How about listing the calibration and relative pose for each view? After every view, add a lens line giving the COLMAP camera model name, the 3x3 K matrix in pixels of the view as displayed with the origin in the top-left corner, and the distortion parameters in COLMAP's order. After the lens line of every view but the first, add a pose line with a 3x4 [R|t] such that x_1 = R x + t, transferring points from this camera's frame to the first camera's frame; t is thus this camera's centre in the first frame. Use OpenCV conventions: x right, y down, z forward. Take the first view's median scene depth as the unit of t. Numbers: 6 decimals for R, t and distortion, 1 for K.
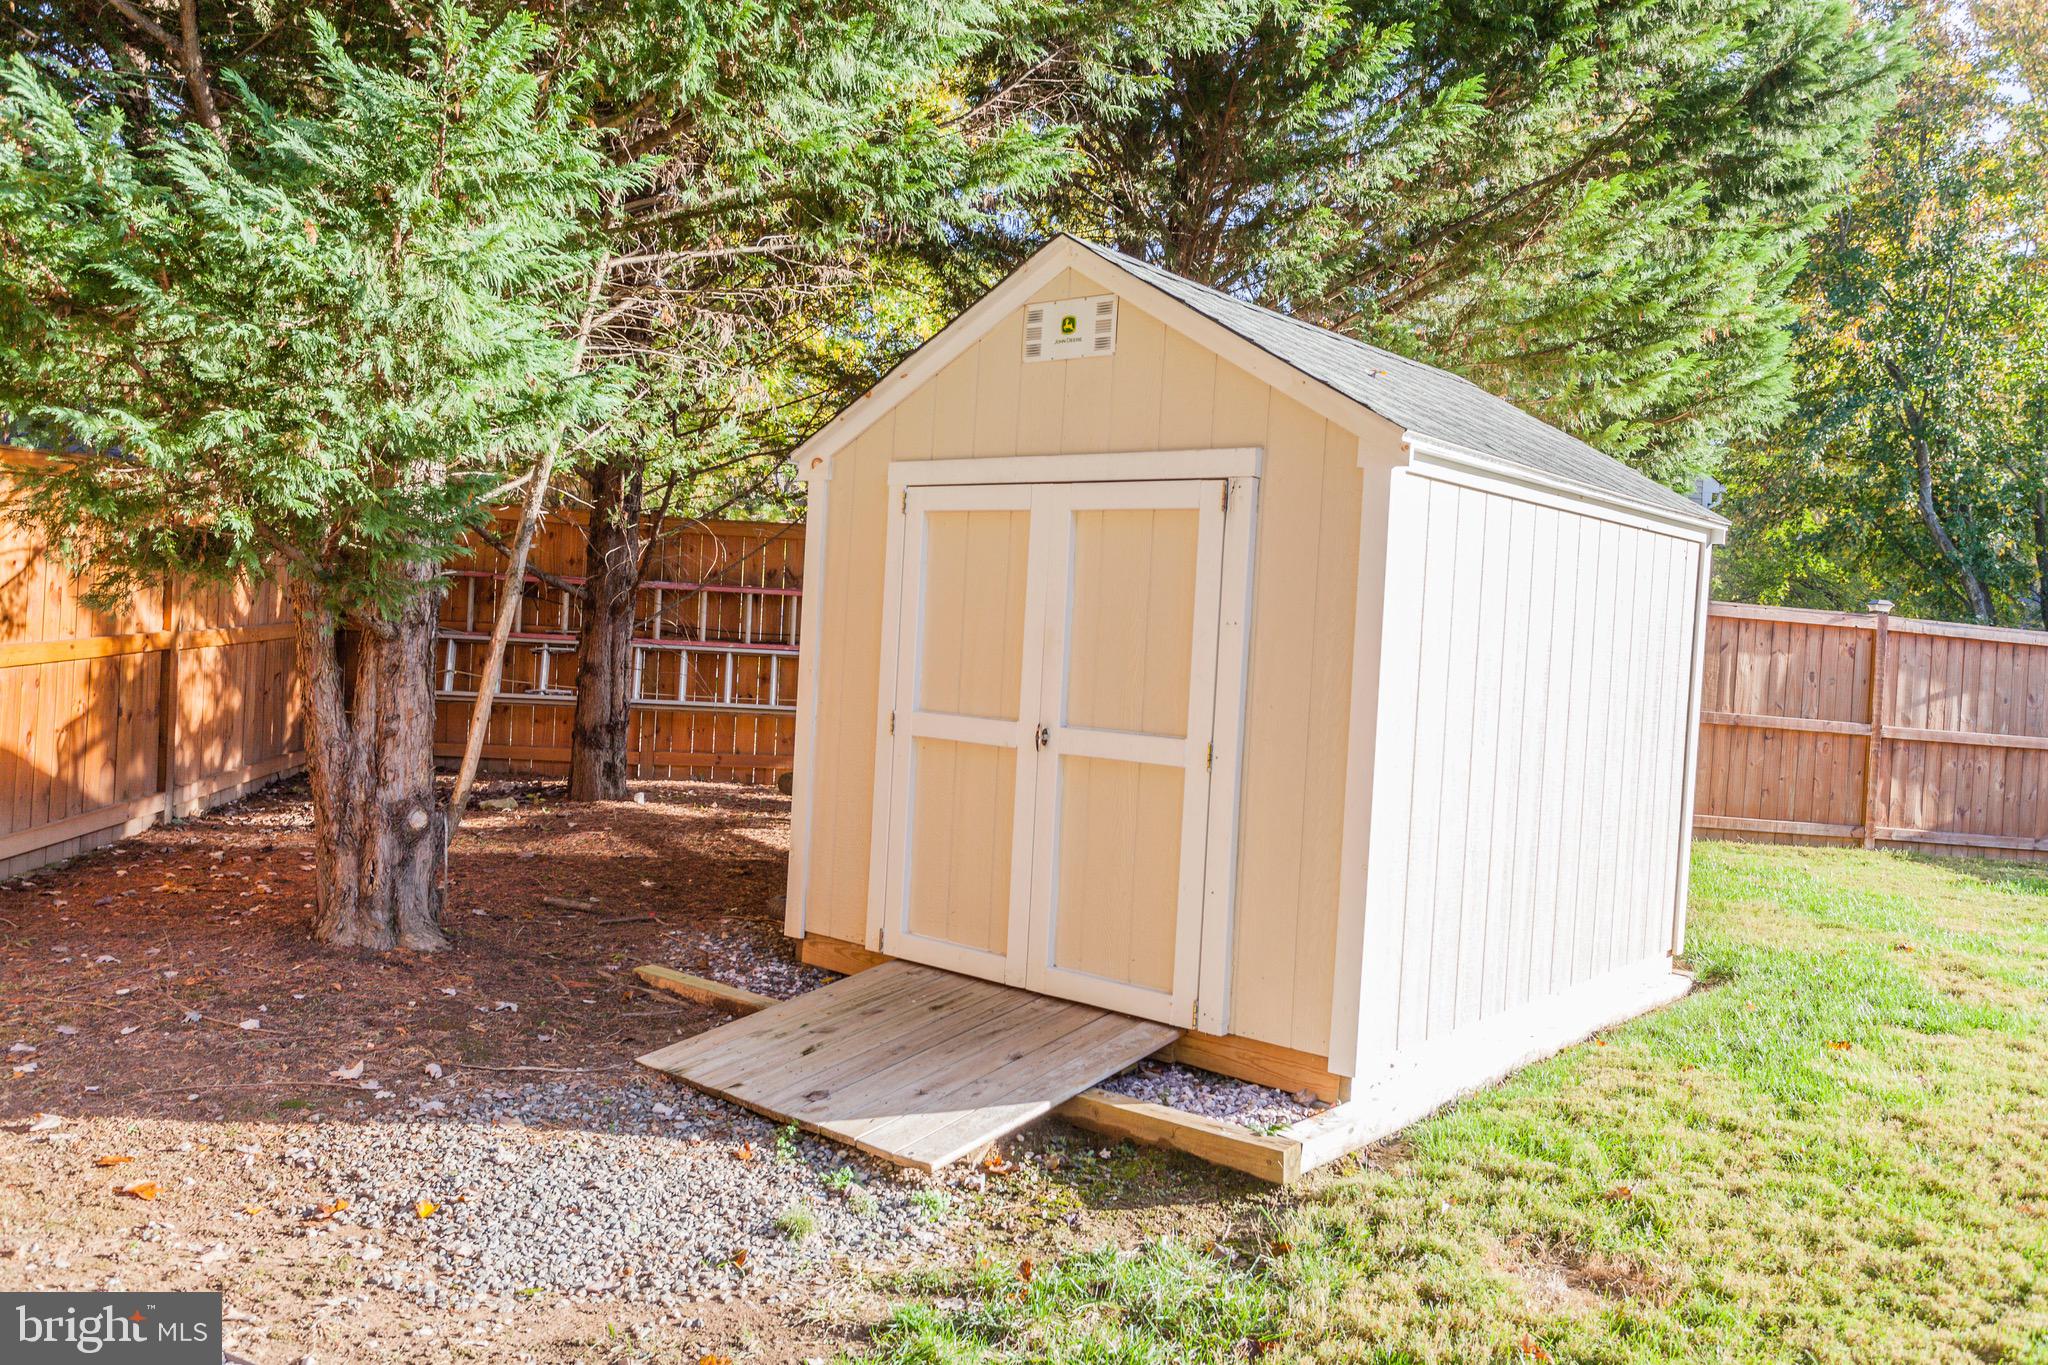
lens RADIAL K [[1559.4, 0, 1017.7], [0, 1559.4, 693.9], [0, 0, 1]] dist [0.009534, 0.008959]
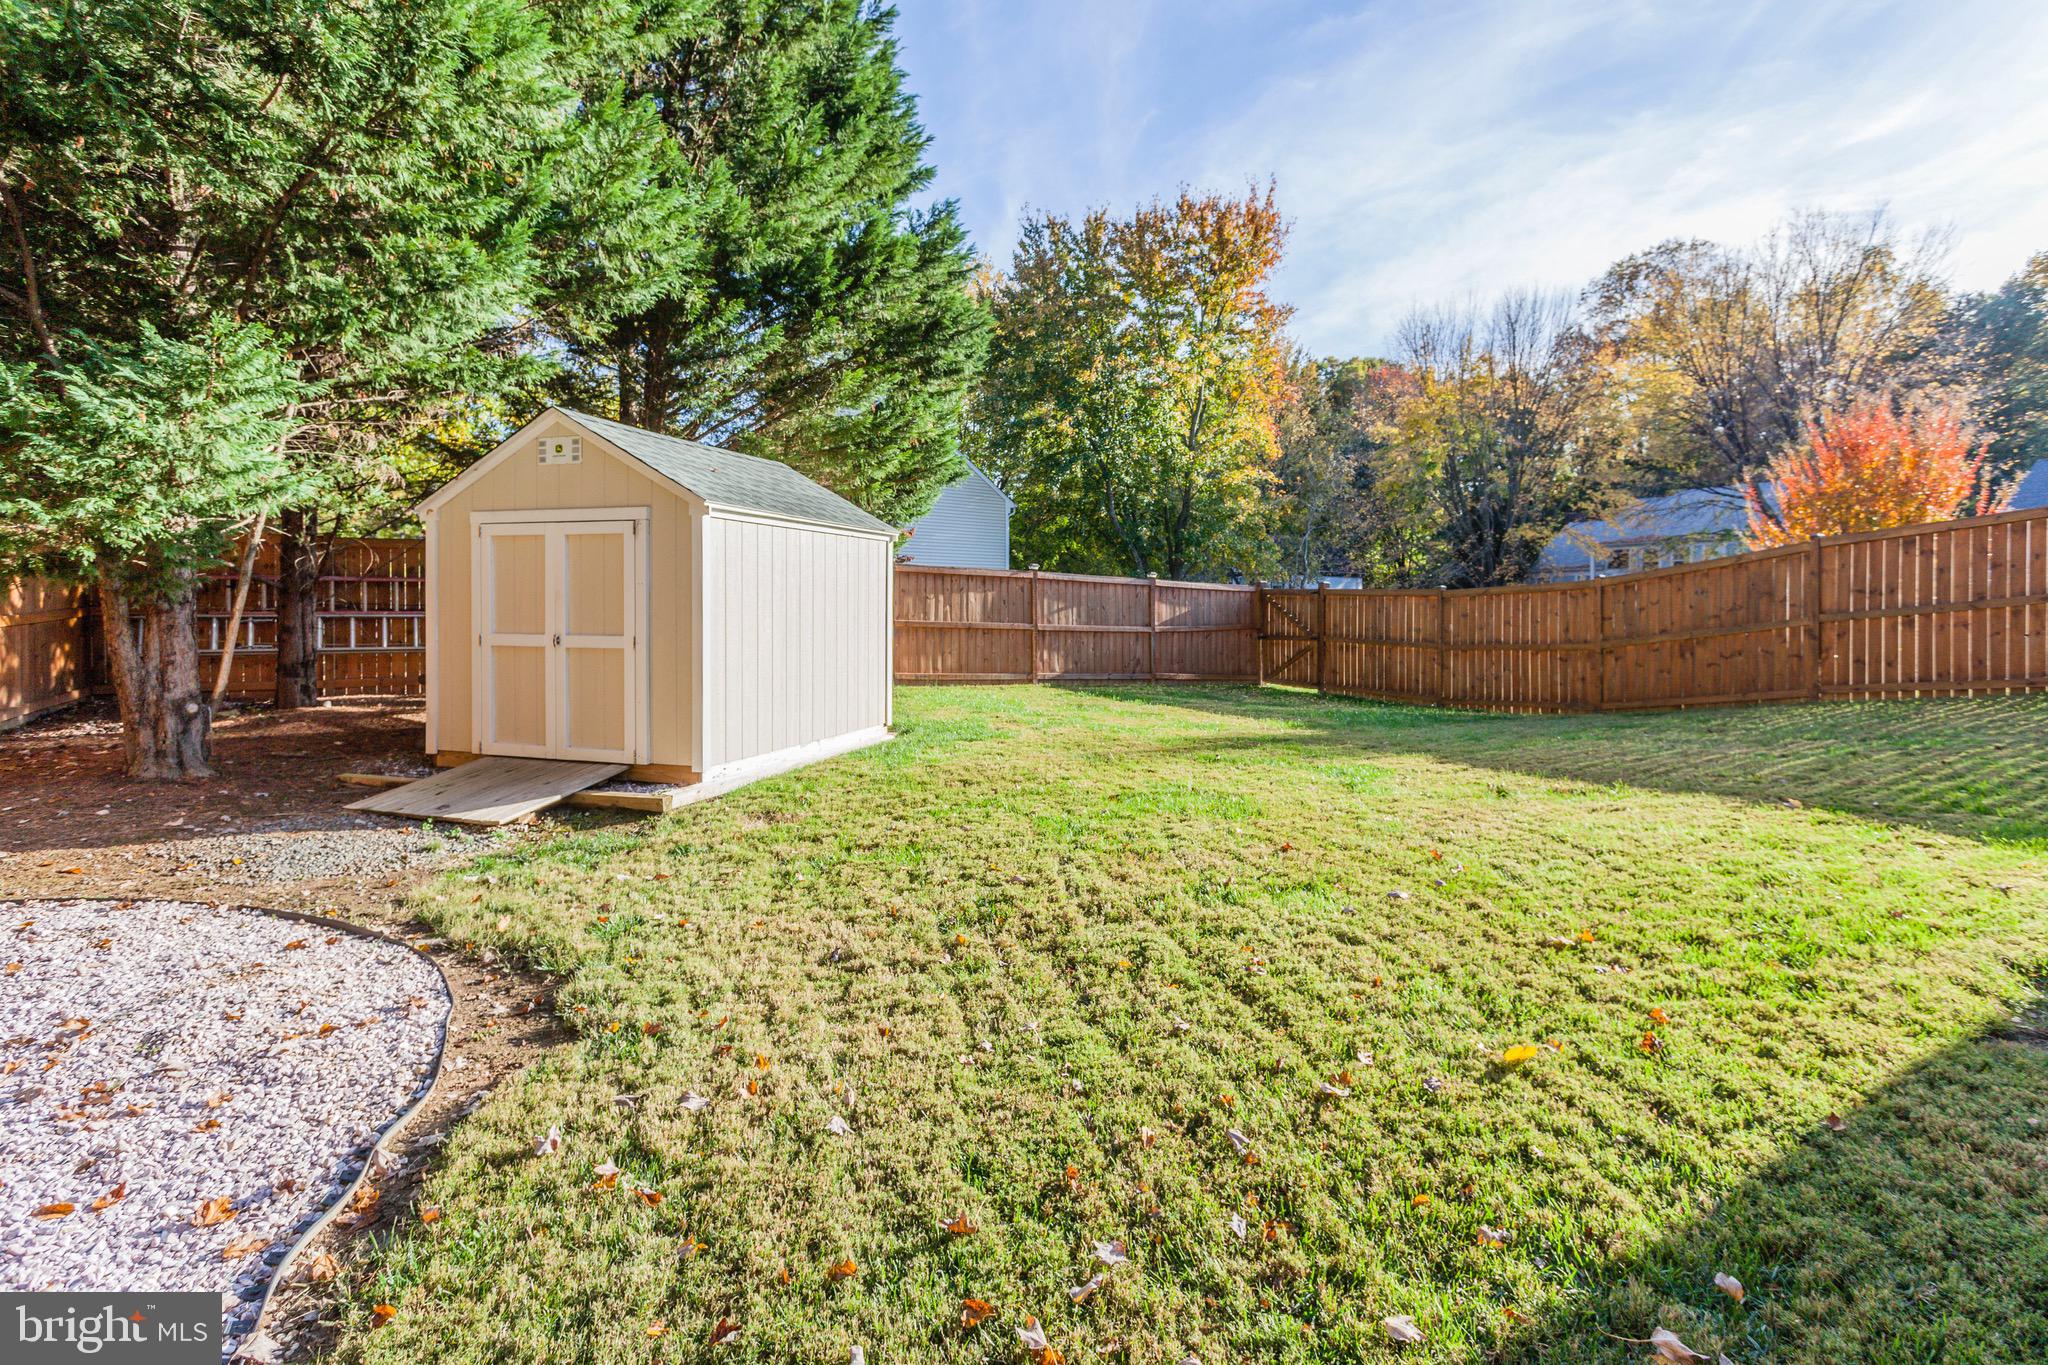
lens RADIAL K [[1017.9, 0, 1046.0], [0, 1017.9, 629.2], [0, 0, 1]] dist [-0.006154, 0.007083]
pose [[0.921972, -0.056955, 0.383046, 0.086884], [0.059579, 0.998211, 0.005020, 0.038976], [-0.382646, 0.018193, 0.923716, -0.471638]]
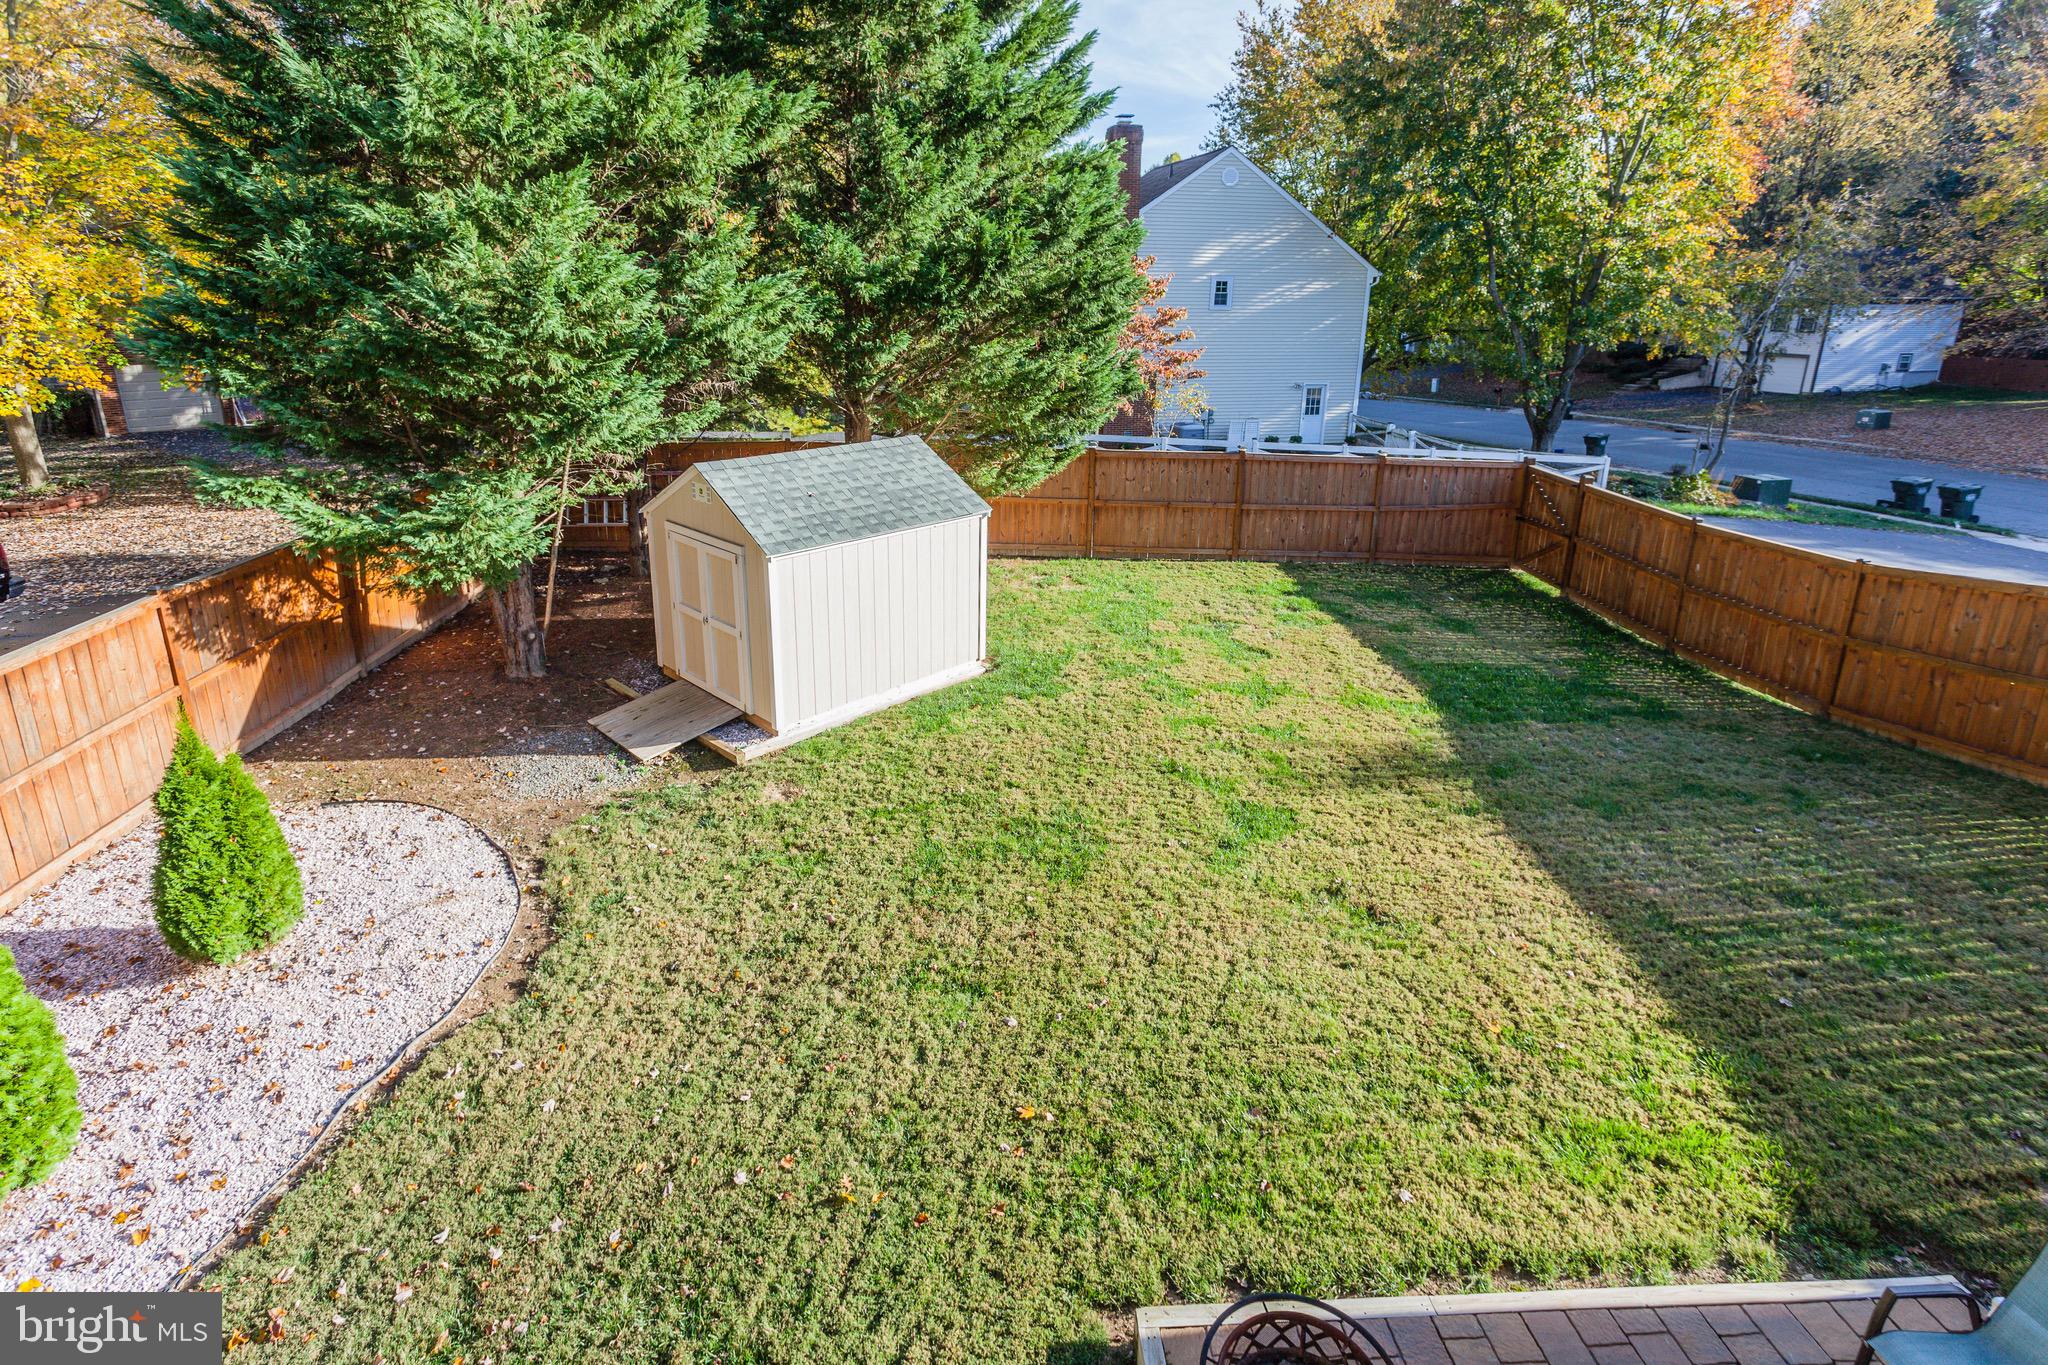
lens RADIAL K [[1052.7, 0, 997.1], [0, 1052.7, 560.3], [0, 0, 1]] dist [0.009950, -0.000365]
pose [[0.994287, -0.017410, -0.105306, 0.704799], [0.040930, 0.973376, 0.225529, -0.465293], [0.098576, -0.228551, 0.968528, -0.837689]]
